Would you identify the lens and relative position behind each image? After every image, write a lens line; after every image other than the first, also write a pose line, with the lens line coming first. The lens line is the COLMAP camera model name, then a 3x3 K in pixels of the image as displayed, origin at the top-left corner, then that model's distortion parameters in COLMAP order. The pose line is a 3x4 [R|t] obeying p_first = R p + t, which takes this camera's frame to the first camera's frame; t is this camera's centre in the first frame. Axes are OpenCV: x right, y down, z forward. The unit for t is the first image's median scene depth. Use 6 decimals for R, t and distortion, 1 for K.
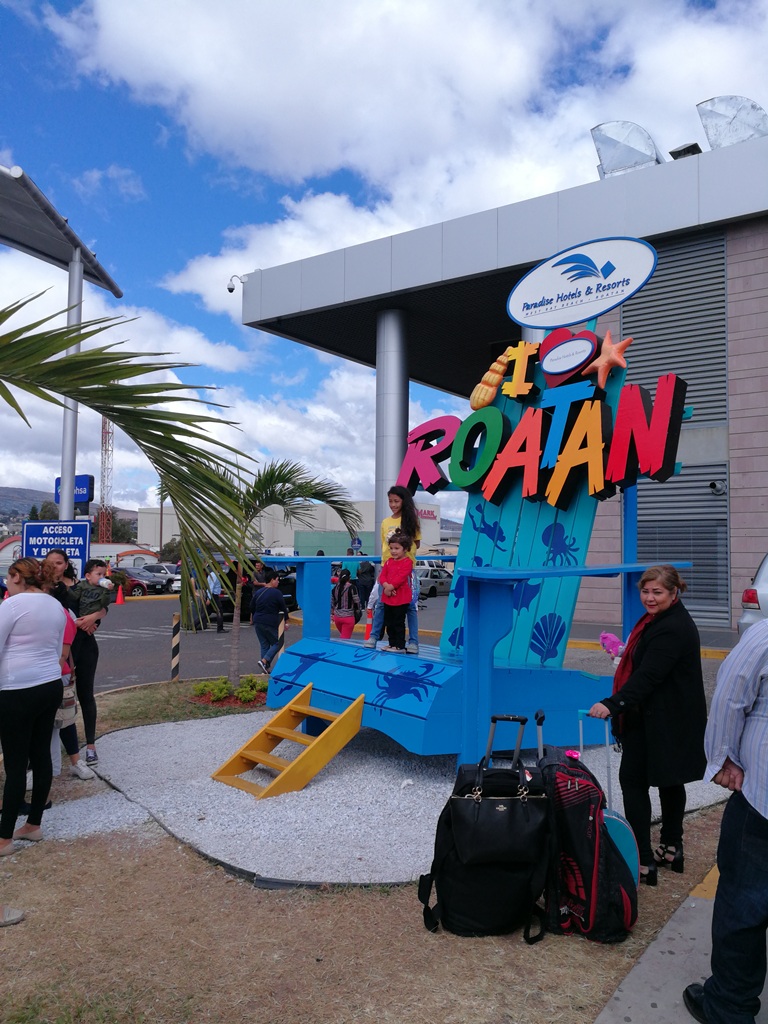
lens RADIAL K [[819.8, 0, 378.4], [0, 819.8, 515.1], [0, 0, 1]] dist [0.011224, 0.001719]
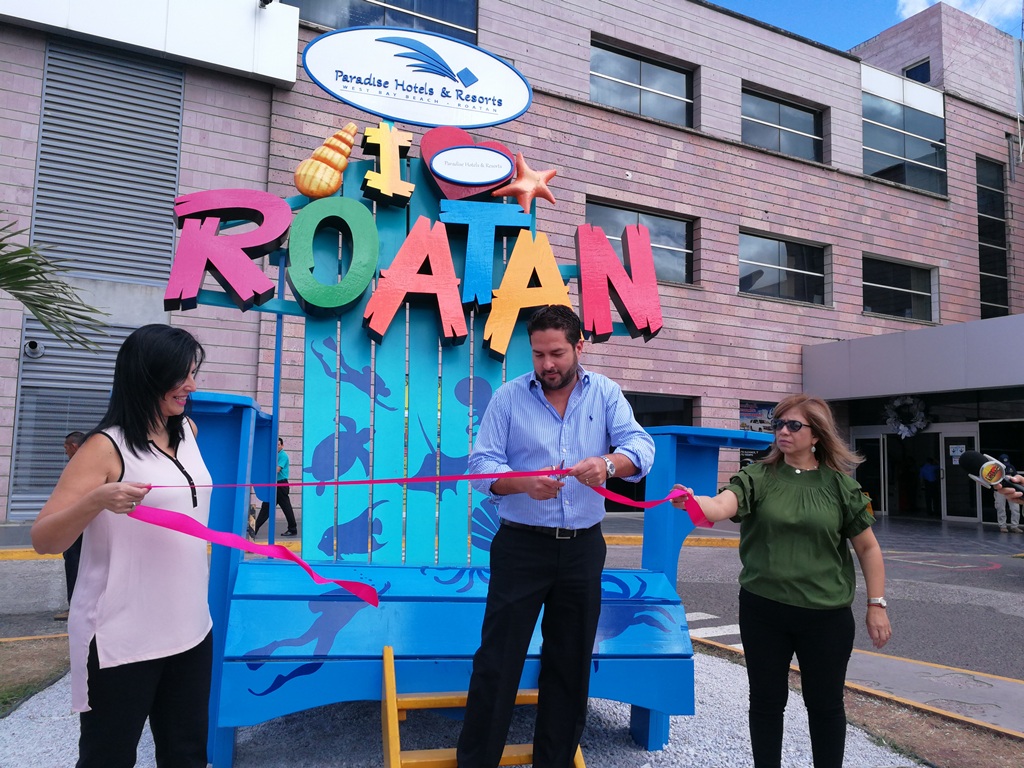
lens RADIAL K [[827.9, 0, 515.0], [0, 827.9, 382.5], [0, 0, 1]] dist [0.002457, -0.002438]
pose [[0.439129, 0.090374, 0.893867, -0.423554], [-0.066151, 0.995480, -0.068149, 0.060920], [-0.895985, -0.029204, 0.443122, 0.589192]]
